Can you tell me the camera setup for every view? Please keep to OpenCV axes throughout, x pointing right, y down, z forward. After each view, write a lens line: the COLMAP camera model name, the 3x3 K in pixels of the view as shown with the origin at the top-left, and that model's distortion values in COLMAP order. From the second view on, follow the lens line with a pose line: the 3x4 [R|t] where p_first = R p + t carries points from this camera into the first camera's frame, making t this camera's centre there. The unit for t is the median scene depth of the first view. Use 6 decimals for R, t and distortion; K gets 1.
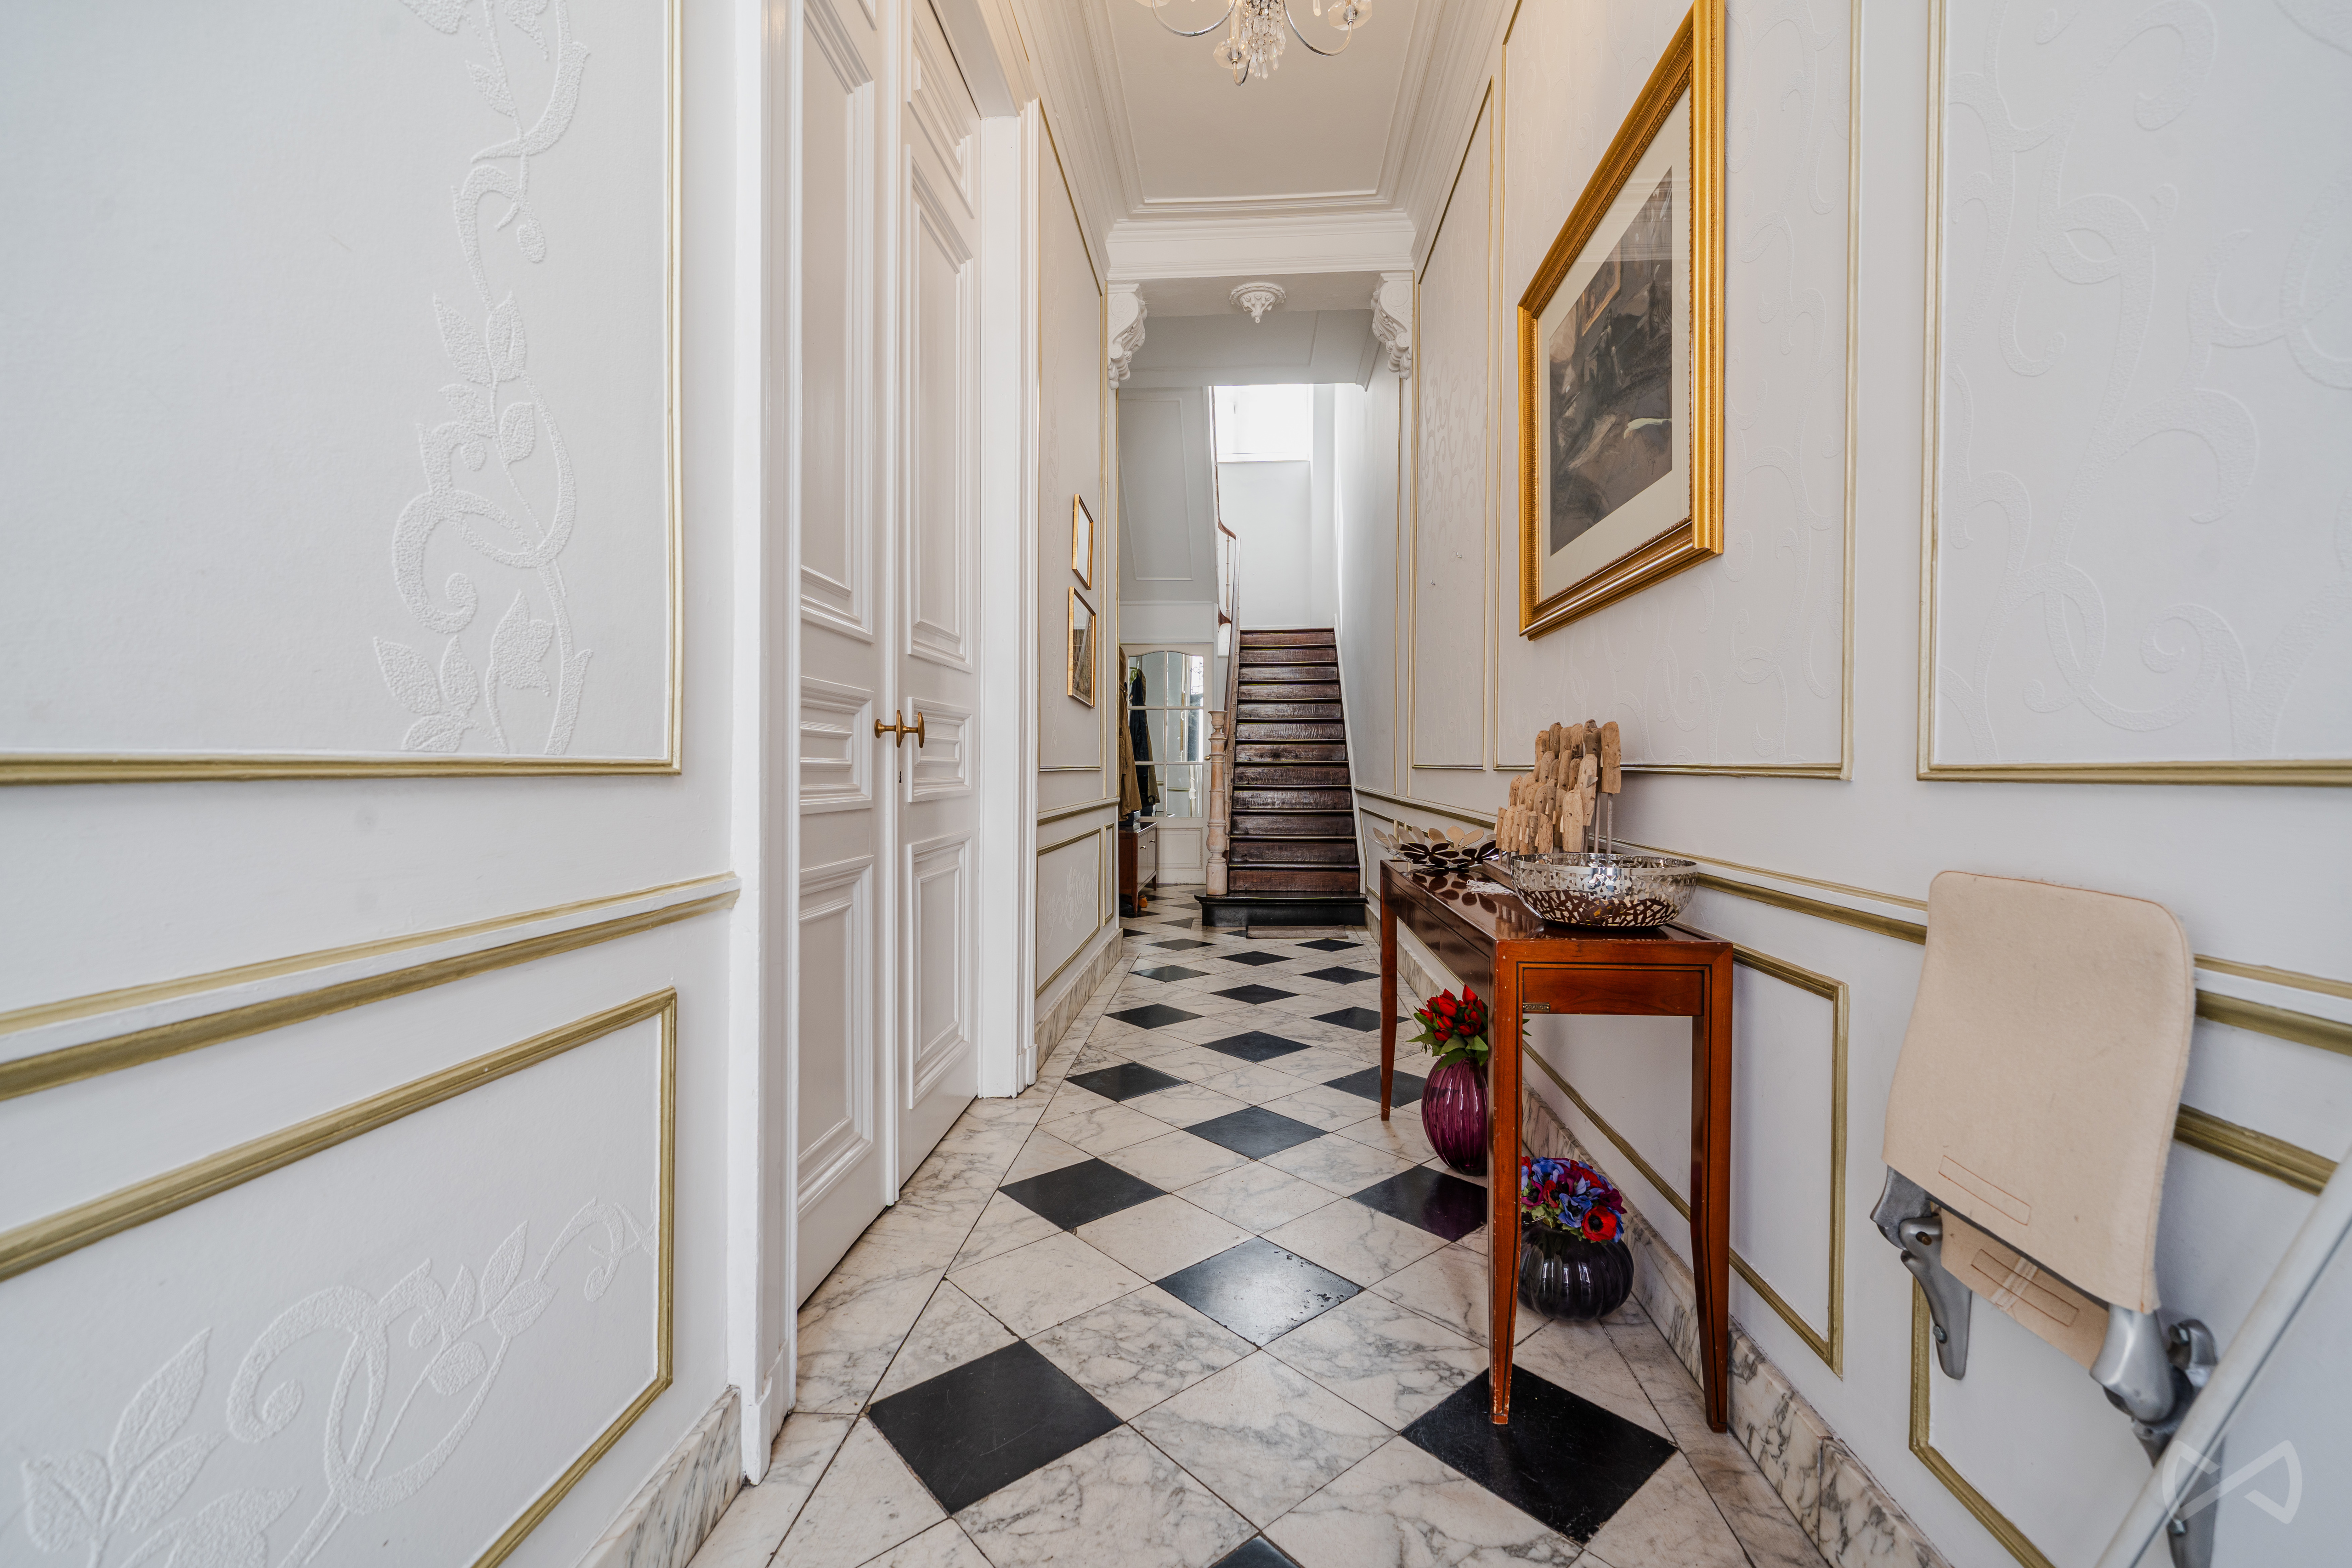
lens RADIAL K [[1005.3, 0, 1176.0], [0, 1005.3, 784.0], [0, 0, 1]] dist [-0.001360, -0.000104]
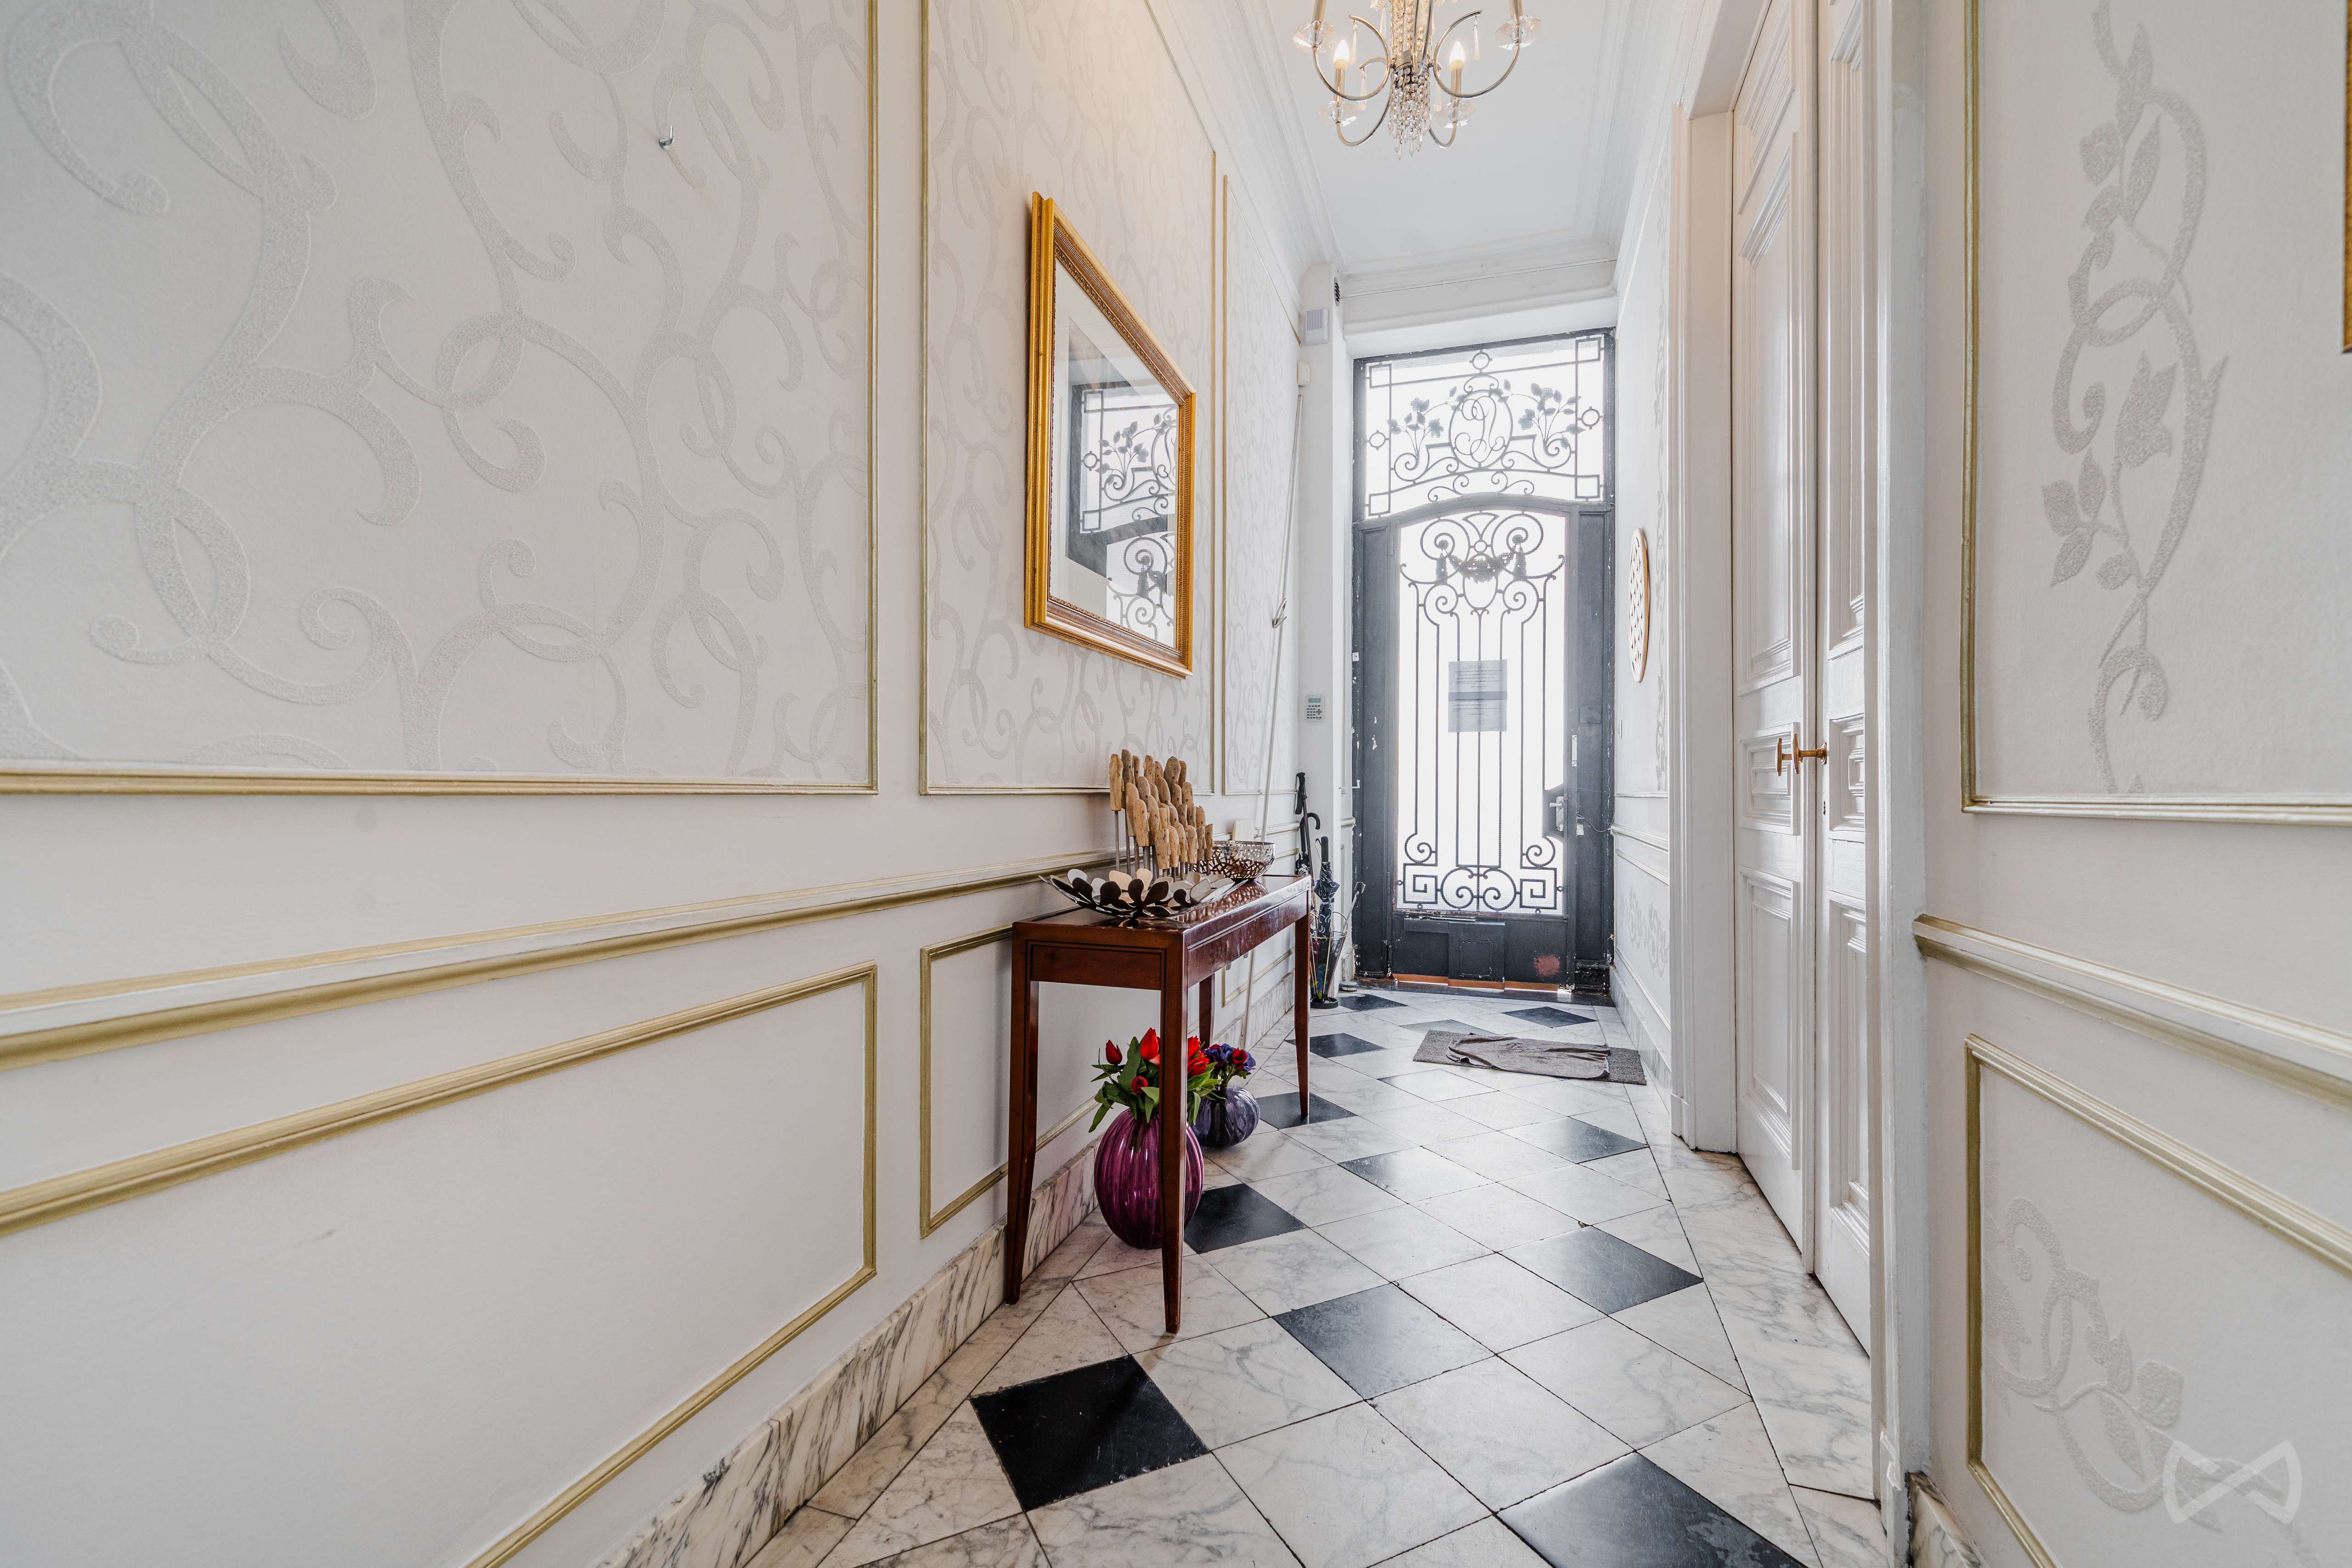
lens RADIAL K [[1005.3, 0, 1176.0], [0, 1005.3, 784.0], [0, 0, 1]] dist [-0.001360, -0.000104]
pose [[-0.971864, -0.005346, 0.235483, 0.061841], [-0.002241, 0.999907, 0.013453, -0.035780], [-0.235533, 0.012547, -0.971785, 1.882729]]
